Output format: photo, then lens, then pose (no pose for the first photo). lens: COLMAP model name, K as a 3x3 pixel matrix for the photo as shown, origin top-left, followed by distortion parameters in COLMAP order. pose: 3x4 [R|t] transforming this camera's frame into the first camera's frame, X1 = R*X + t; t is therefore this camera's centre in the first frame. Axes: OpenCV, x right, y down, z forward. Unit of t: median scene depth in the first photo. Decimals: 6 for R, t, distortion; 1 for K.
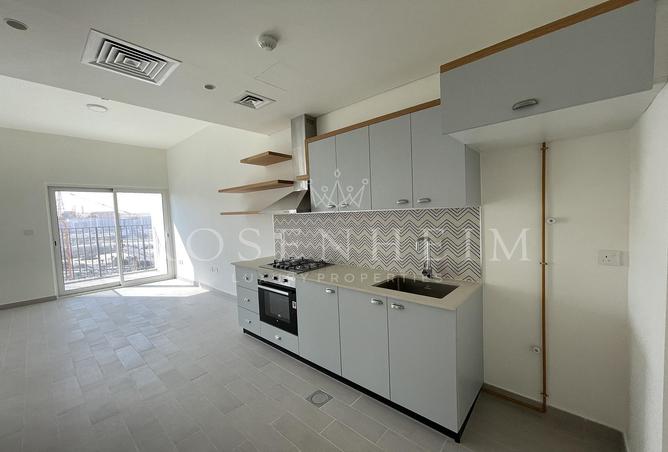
lens RADIAL K [[241.5, 0, 334.0], [0, 241.5, 226.0], [0, 0, 1]] dist [0.002564, 0.000322]
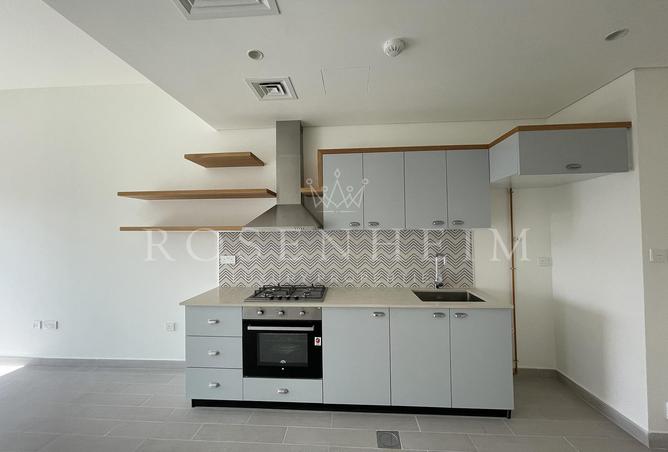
lens RADIAL K [[241.5, 0, 334.0], [0, 241.5, 226.0], [0, 0, 1]] dist [0.002564, 0.000322]
pose [[0.826207, 0.035249, 0.562262, -0.555656], [0.012320, 0.996671, -0.080587, 0.001128], [-0.563231, 0.073508, 0.823023, 0.239236]]
